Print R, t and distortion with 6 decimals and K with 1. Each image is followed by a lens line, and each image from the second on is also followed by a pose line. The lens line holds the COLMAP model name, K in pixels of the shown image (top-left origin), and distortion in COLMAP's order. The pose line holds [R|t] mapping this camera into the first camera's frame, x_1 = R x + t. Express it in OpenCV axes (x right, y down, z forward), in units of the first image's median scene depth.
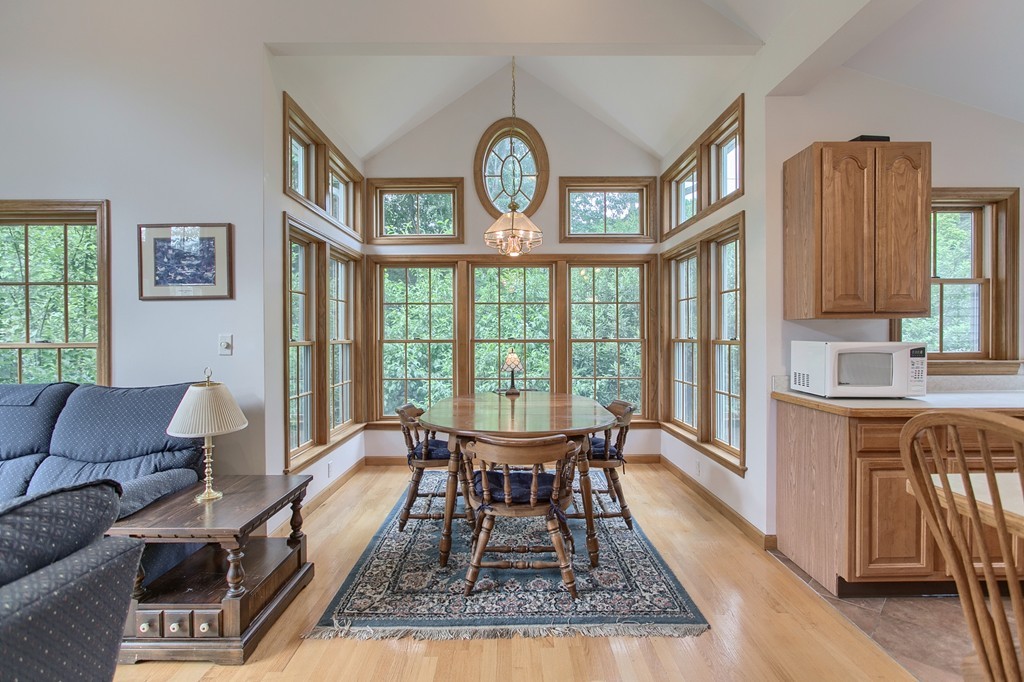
lens RADIAL K [[487.5, 0, 511.4], [0, 487.5, 336.9], [0, 0, 1]] dist [-0.012344, 0.005095]
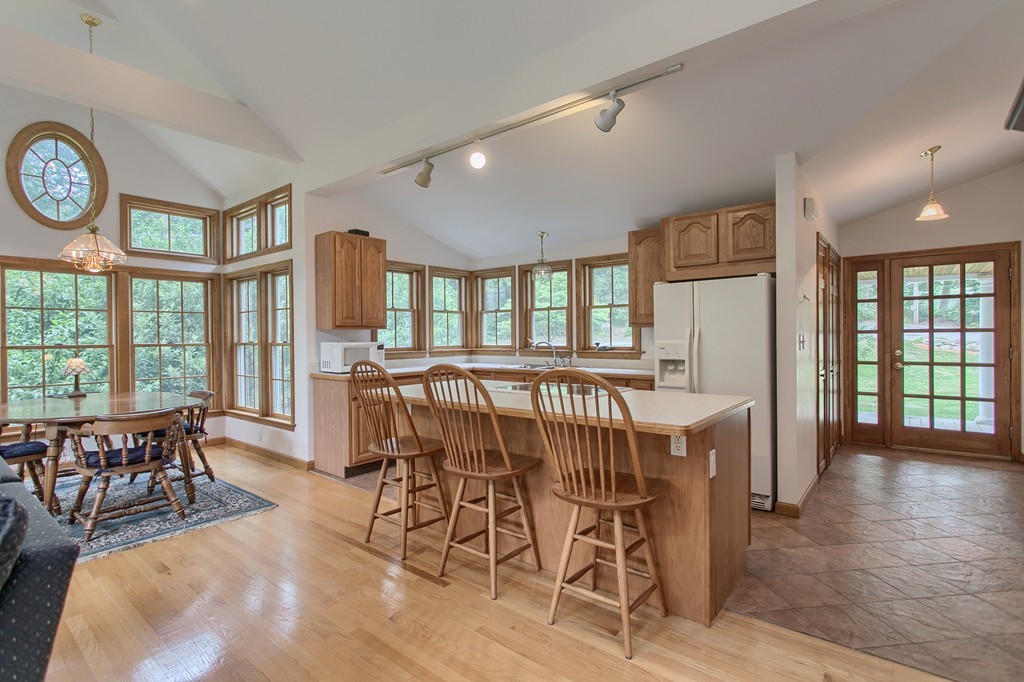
lens RADIAL K [[487.5, 0, 512.0], [0, 487.5, 339.5], [0, 0, 1]] dist [-0.012344, 0.005095]
pose [[0.636372, -0.008680, 0.771333, -0.268121], [0.011452, 0.999933, 0.001805, 0.002603], [-0.771297, 0.007685, 0.636429, -0.517977]]
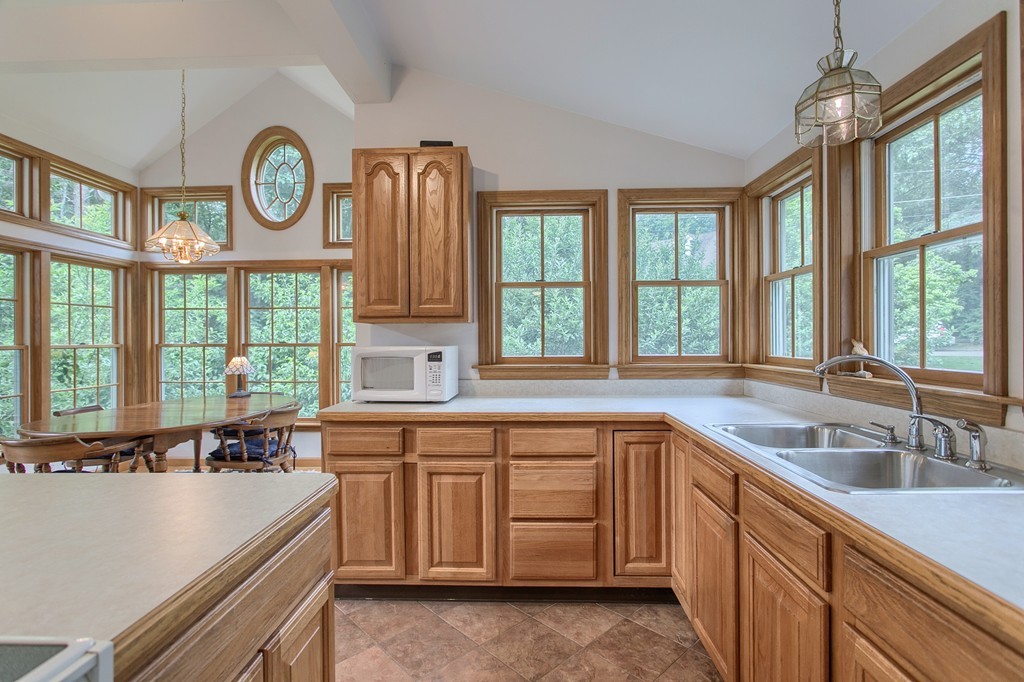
lens RADIAL K [[487.5, 0, 513.8], [0, 487.5, 338.3], [0, 0, 1]] dist [-0.012344, 0.005095]
pose [[0.999405, -0.001873, -0.034437, 0.797604], [0.001752, 0.999992, -0.003526, -0.001504], [0.034443, 0.003464, 0.999401, -0.000414]]
